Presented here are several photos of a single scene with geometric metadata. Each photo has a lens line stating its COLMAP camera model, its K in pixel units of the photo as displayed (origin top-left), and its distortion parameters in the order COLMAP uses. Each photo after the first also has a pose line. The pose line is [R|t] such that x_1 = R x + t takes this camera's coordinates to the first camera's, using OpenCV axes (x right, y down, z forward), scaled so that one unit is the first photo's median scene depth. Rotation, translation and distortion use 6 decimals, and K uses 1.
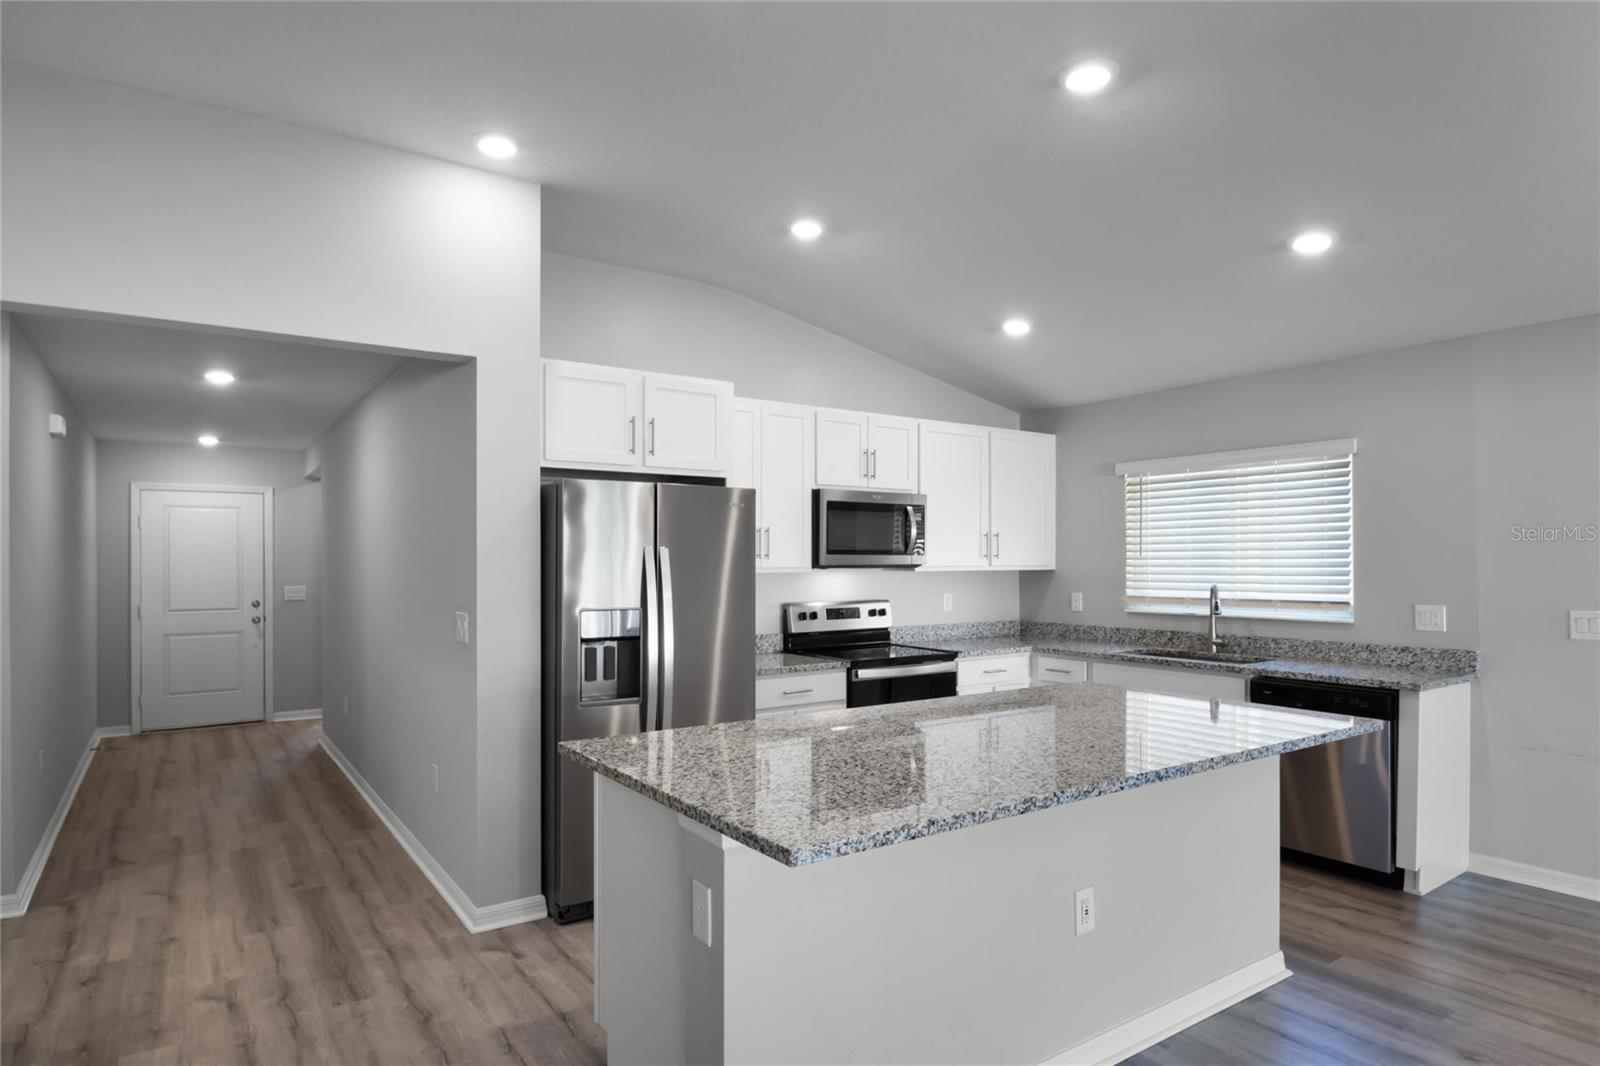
lens RADIAL K [[892.7, 0, 772.9], [0, 892.7, 564.7], [0, 0, 1]] dist [-0.008984, -0.000980]
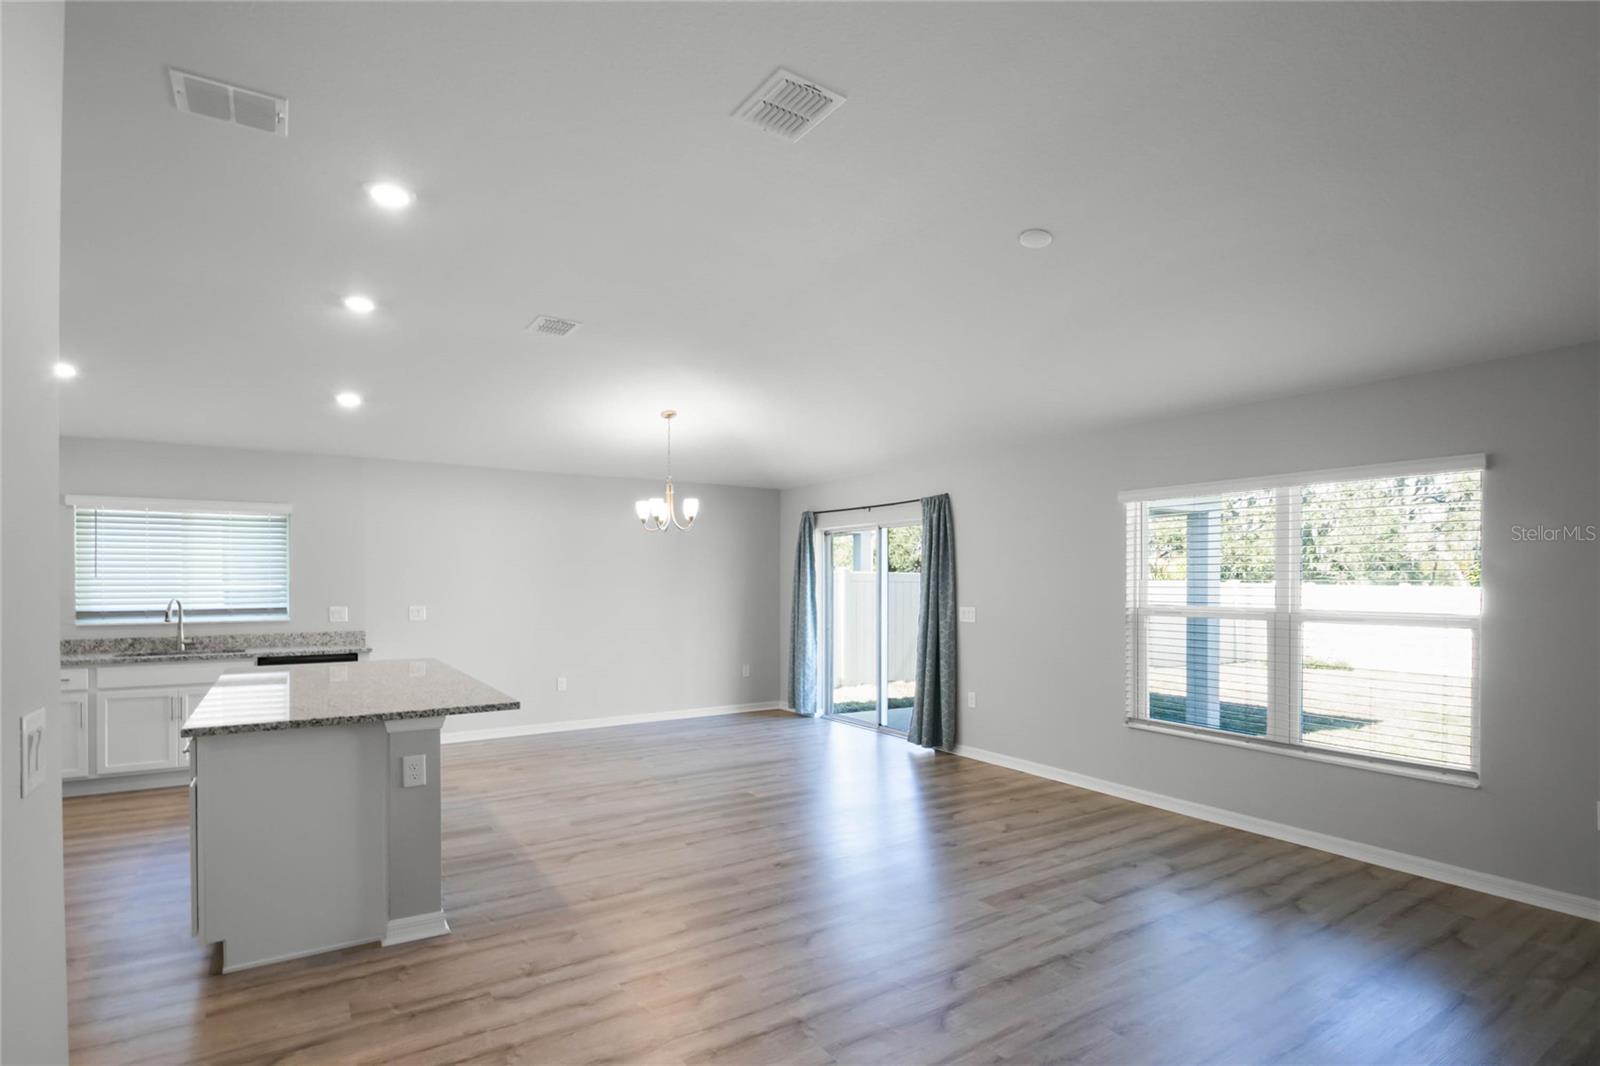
lens RADIAL K [[776.0, 0, 787.3], [0, 776.0, 585.7], [0, 0, 1]] dist [0.024086, -0.026356]
pose [[0.019218, -0.002777, 0.999811, -0.693977], [0.001949, 0.999994, 0.002740, 0.000929], [-0.999813, 0.001896, 0.019223, 0.080874]]
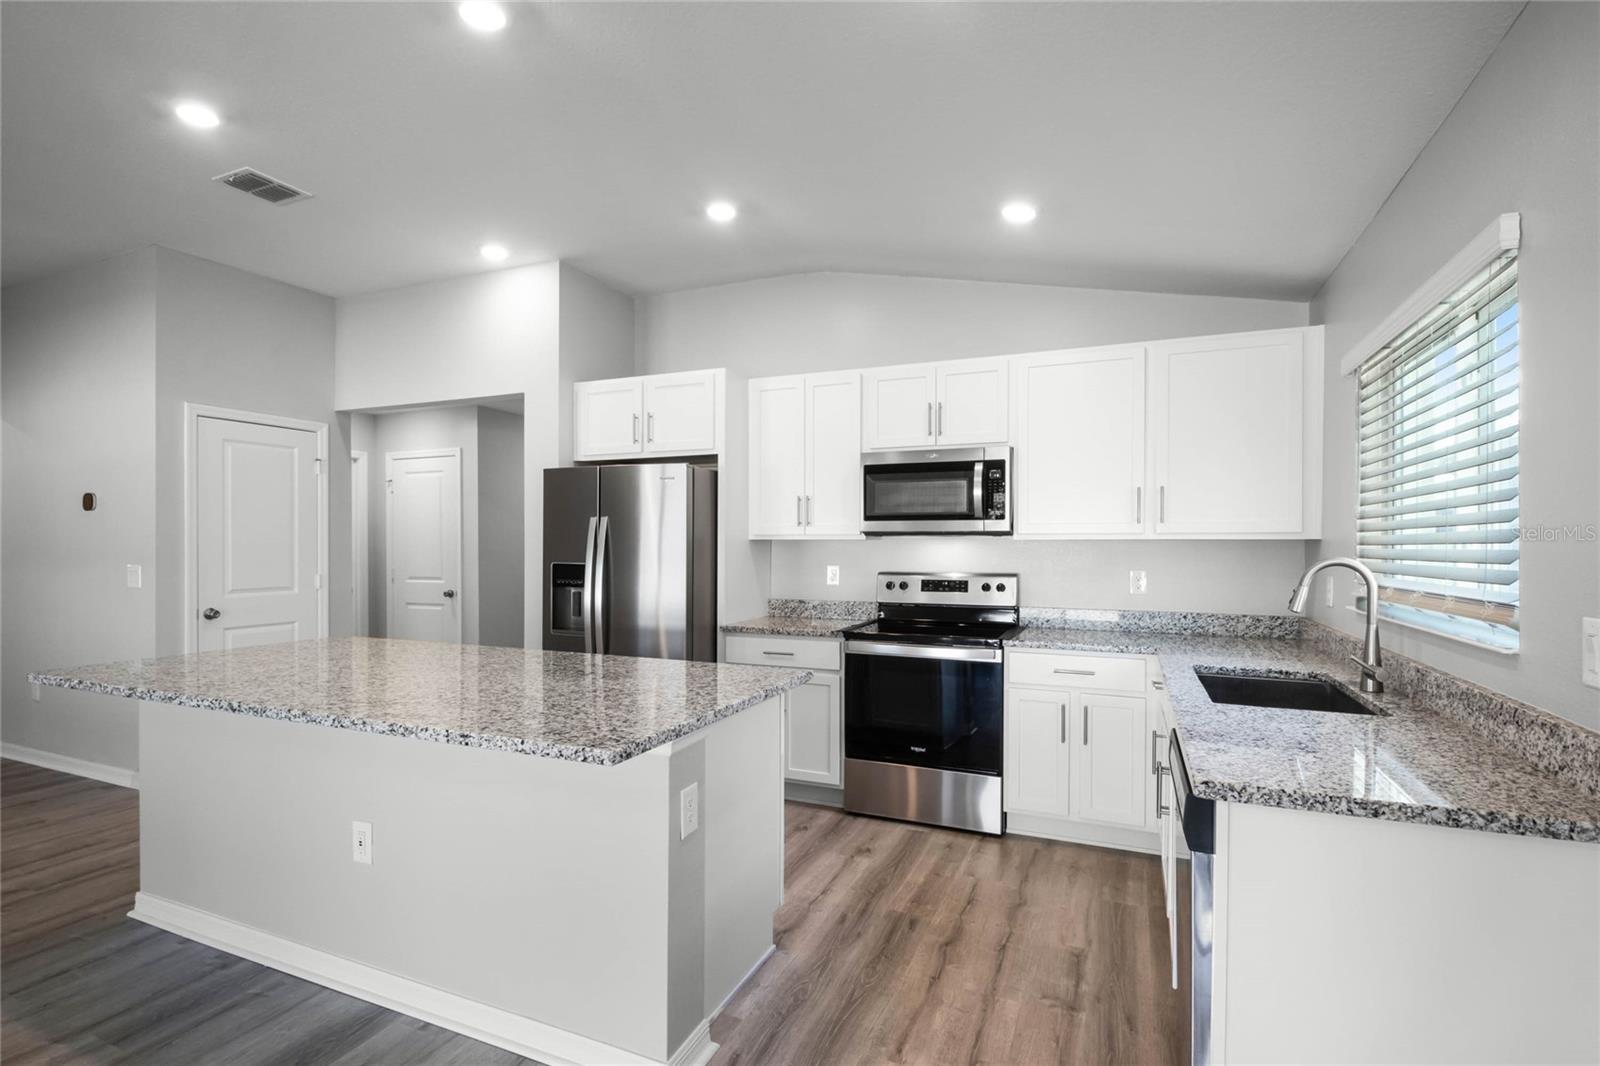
lens RADIAL K [[776.6, 0, 780.6], [0, 776.6, 553.6], [0, 0, 1]] dist [0.022727, -0.024937]
pose [[0.534484, 0.013065, -0.845078, 0.745372], [-0.006068, 0.999914, 0.011621, 0.014990], [0.845157, -0.001083, 0.534517, 0.489896]]
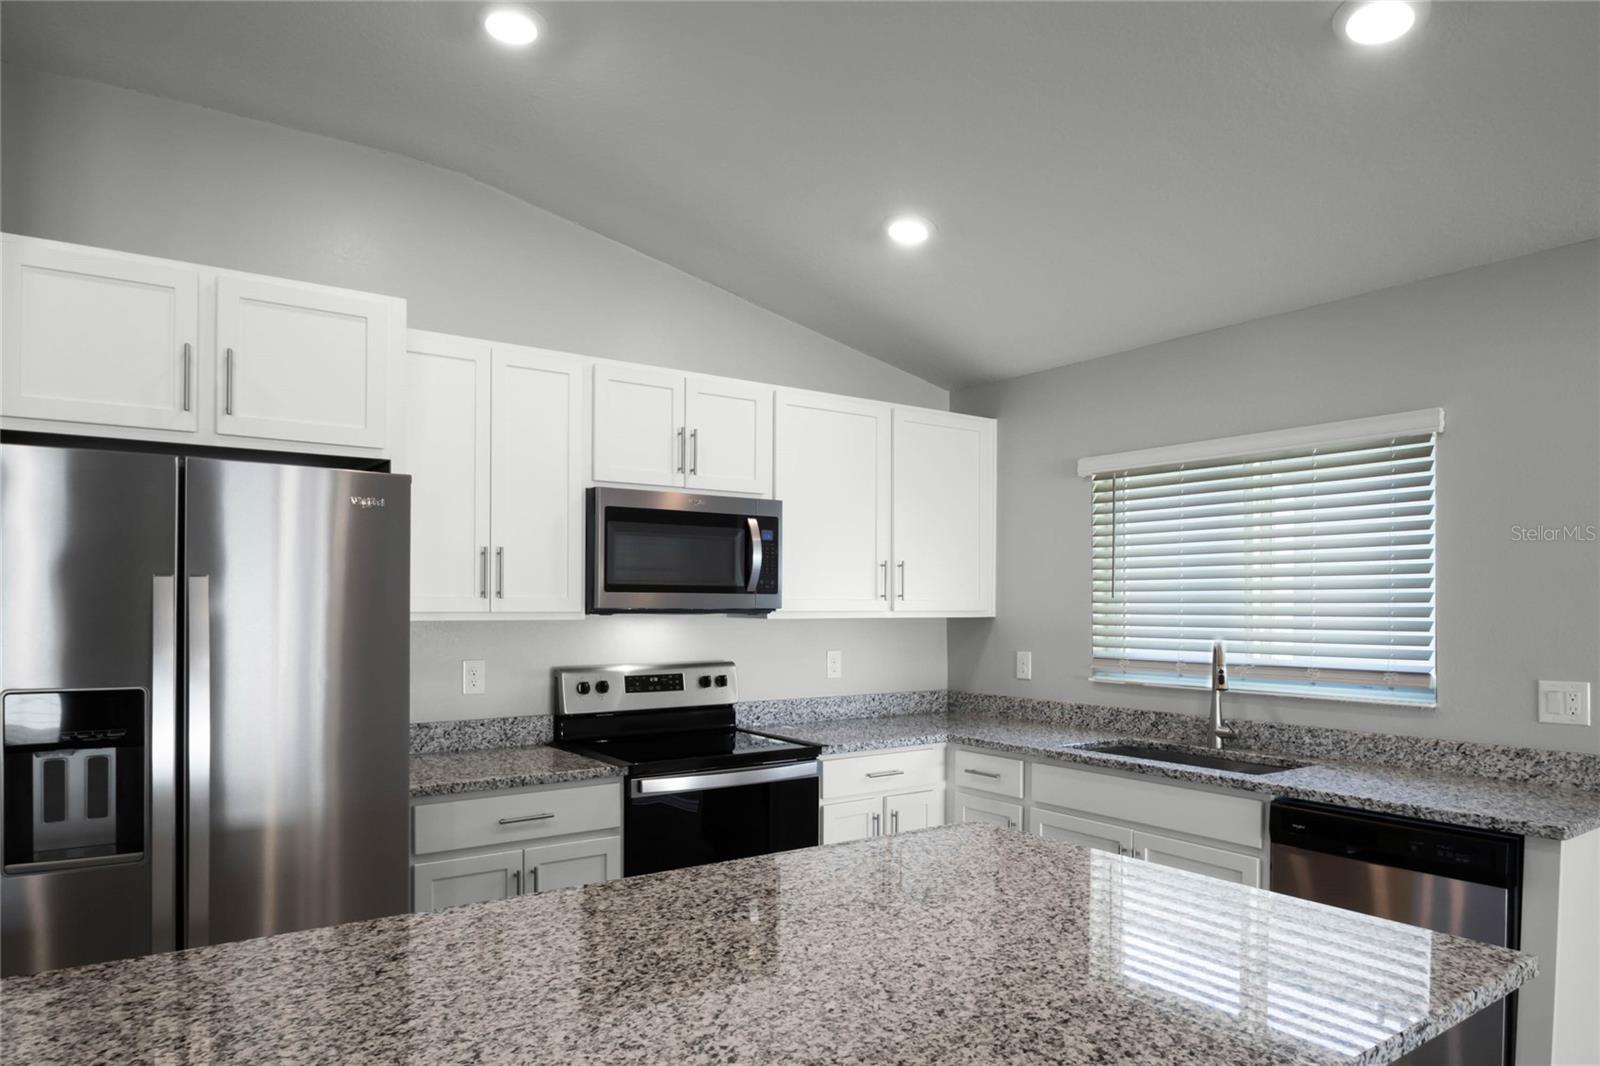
lens RADIAL K [[1001.8, 0, 774.2], [0, 1001.8, 610.9], [0, 0, 1]] dist [-0.021262, -0.001032]
pose [[0.999833, 0.005511, 0.017438, 0.172378], [-0.005586, 0.999975, 0.004240, -0.001772], [-0.017415, -0.004336, 0.999839, 0.304870]]
